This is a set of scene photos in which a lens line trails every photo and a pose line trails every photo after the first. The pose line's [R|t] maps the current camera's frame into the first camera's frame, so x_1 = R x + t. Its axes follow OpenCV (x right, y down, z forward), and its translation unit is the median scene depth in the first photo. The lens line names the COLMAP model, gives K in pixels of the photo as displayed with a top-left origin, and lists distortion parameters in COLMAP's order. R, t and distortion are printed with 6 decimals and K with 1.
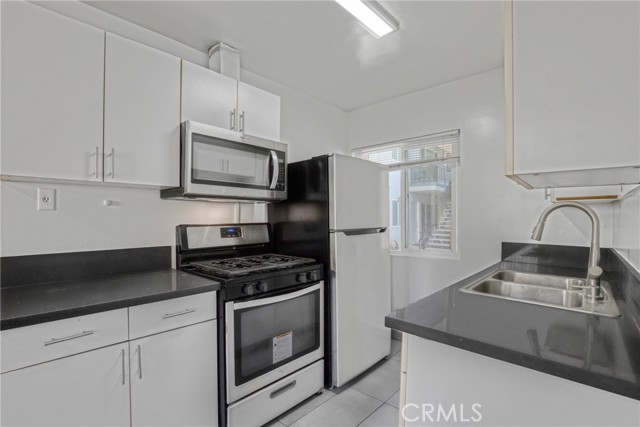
lens RADIAL K [[301.3, 0, 318.3], [0, 301.3, 216.1], [0, 0, 1]] dist [-0.019460, 0.000239]
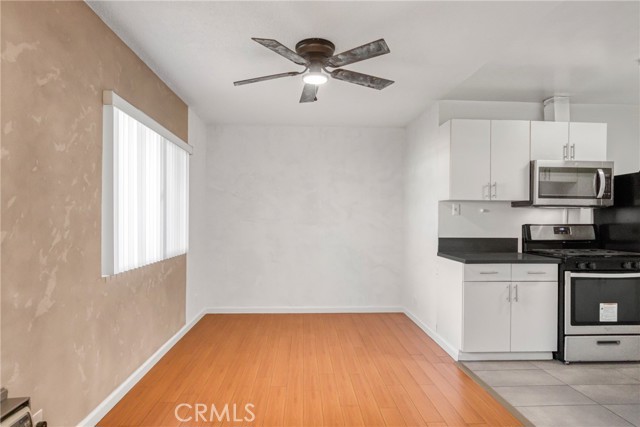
lens RADIAL K [[371.7, 0, 316.4], [0, 371.7, 218.7], [0, 0, 1]] dist [-0.012066, 0.001369]
pose [[0.707113, 0.003492, -0.707092, 0.122234], [-0.006372, 0.999979, -0.001433, 0.009989], [0.707072, 0.005519, 0.707120, -1.082166]]
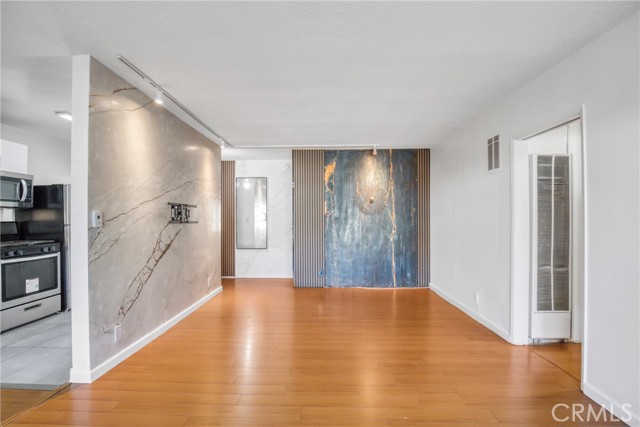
lens RADIAL K [[301.3, 0, 320.3], [0, 301.3, 214.1], [0, 0, 1]] dist [-0.019460, 0.000239]
pose [[0.756981, 0.000289, 0.653436, 0.038136], [0.008350, 0.999914, -0.010116, 0.013973], [-0.653383, 0.013114, 0.756914, -1.506273]]
